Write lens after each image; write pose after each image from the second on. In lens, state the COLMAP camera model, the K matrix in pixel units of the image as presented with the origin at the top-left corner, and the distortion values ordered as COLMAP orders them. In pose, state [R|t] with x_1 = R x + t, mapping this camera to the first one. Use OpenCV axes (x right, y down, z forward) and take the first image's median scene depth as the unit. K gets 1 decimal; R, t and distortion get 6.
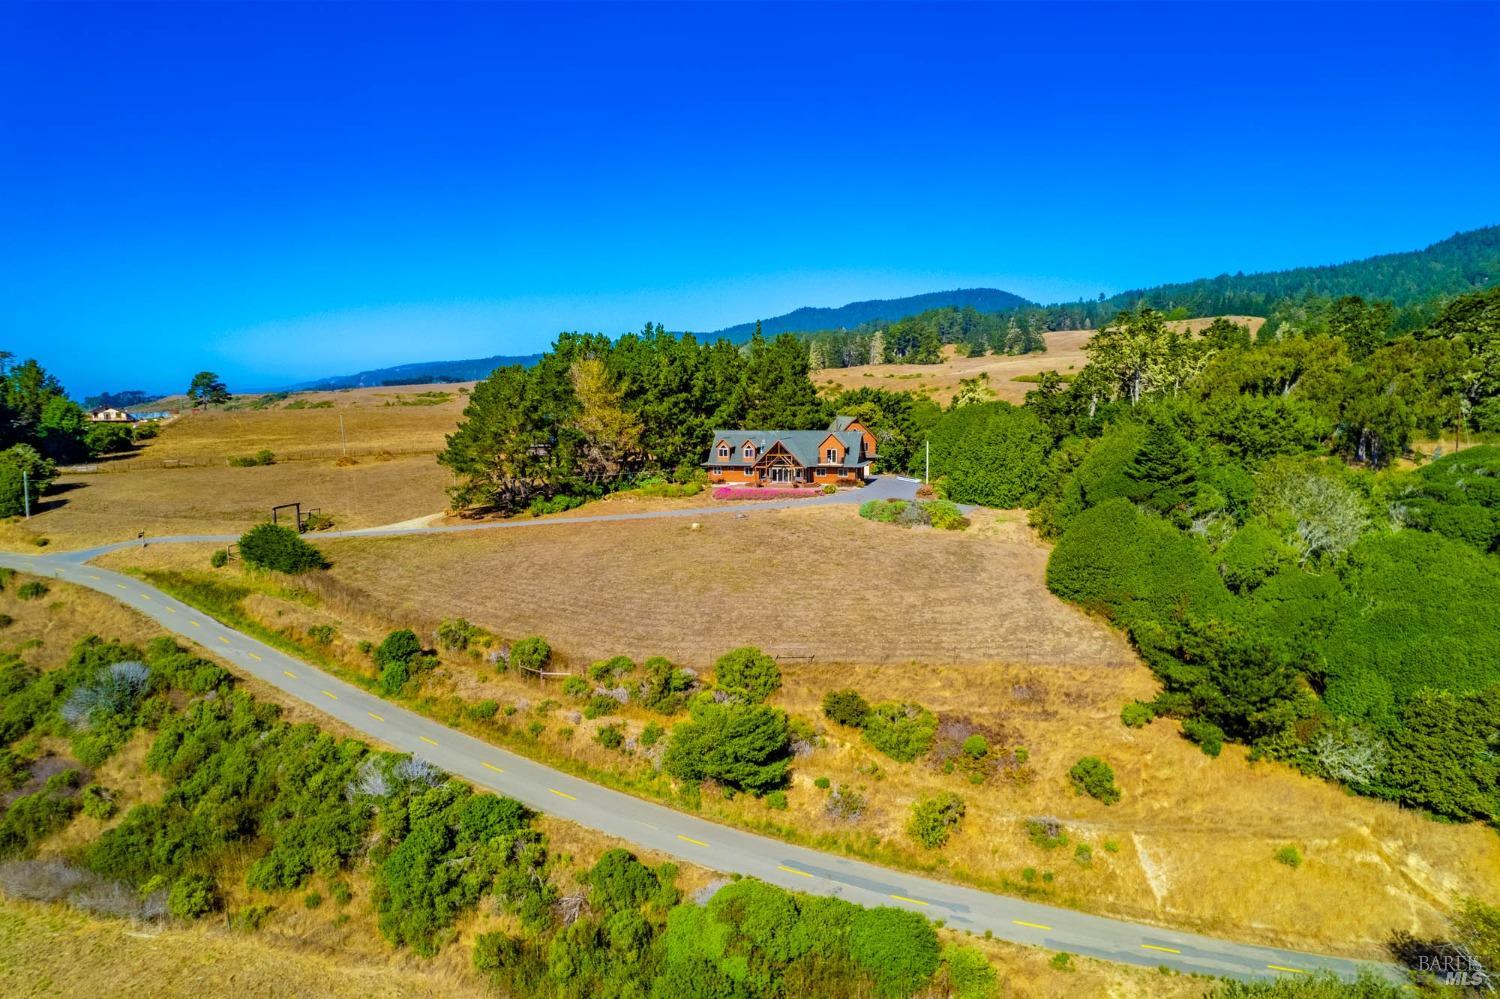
lens RADIAL K [[987.3, 0, 742.7], [0, 987.3, 497.5], [0, 0, 1]] dist [-0.008060, 0.000494]
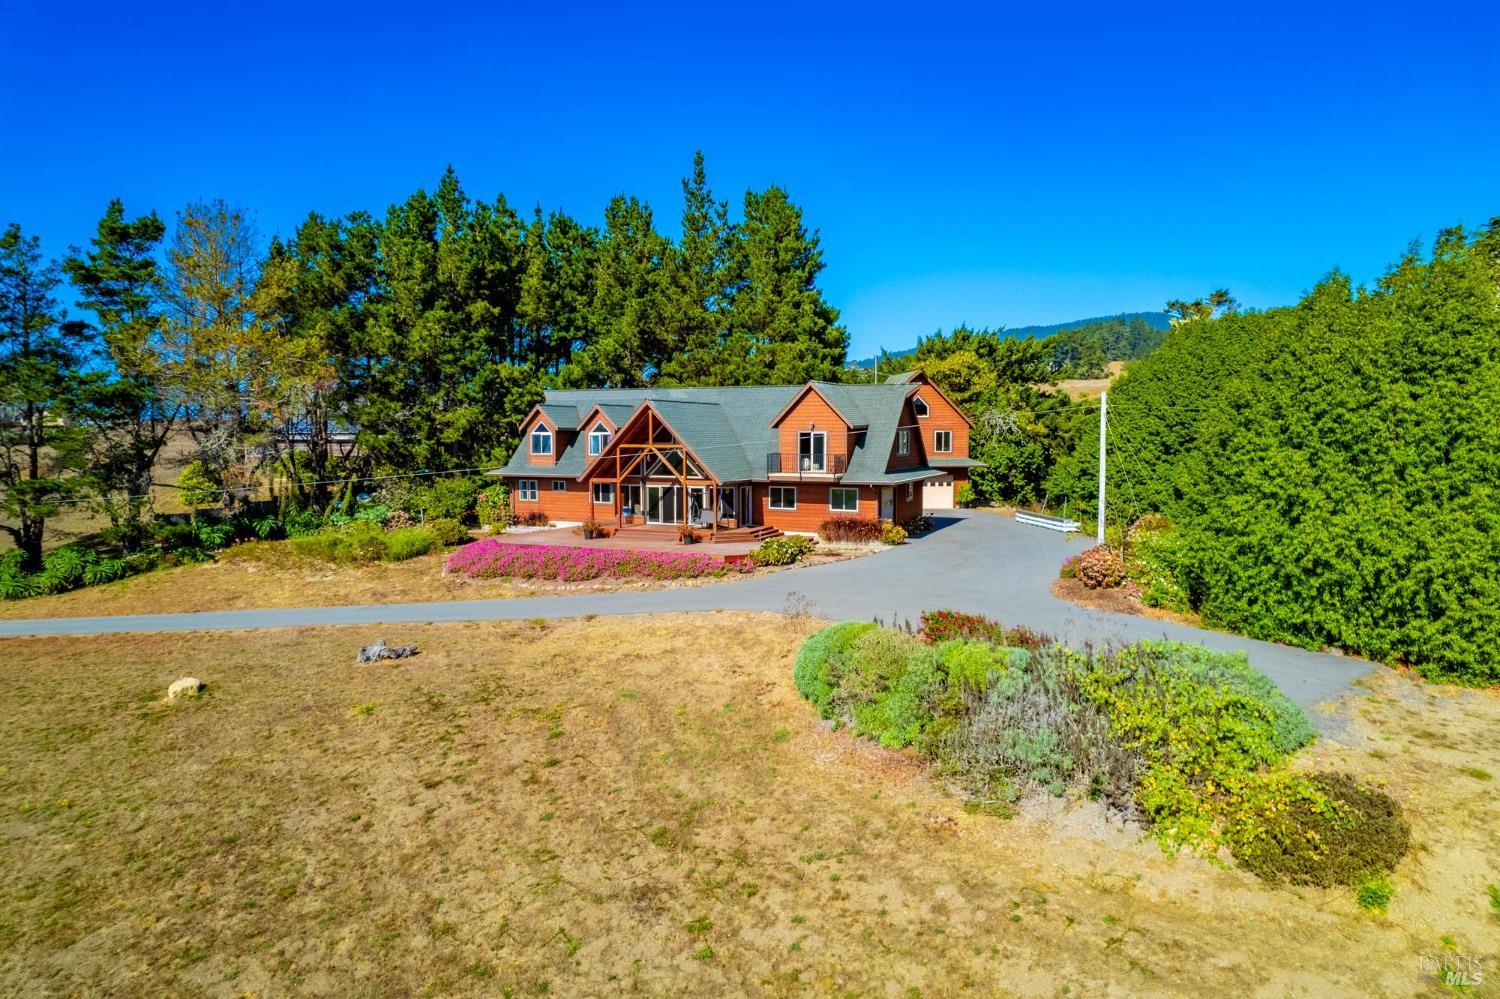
lens RADIAL K [[987.3, 0, 762.4], [0, 987.3, 500.1], [0, 0, 1]] dist [-0.008060, 0.000494]
pose [[0.991034, 0.014512, -0.132818, 0.117330], [-0.018144, 0.999493, -0.026176, -0.015559], [0.132370, 0.028351, 0.990795, 0.647812]]
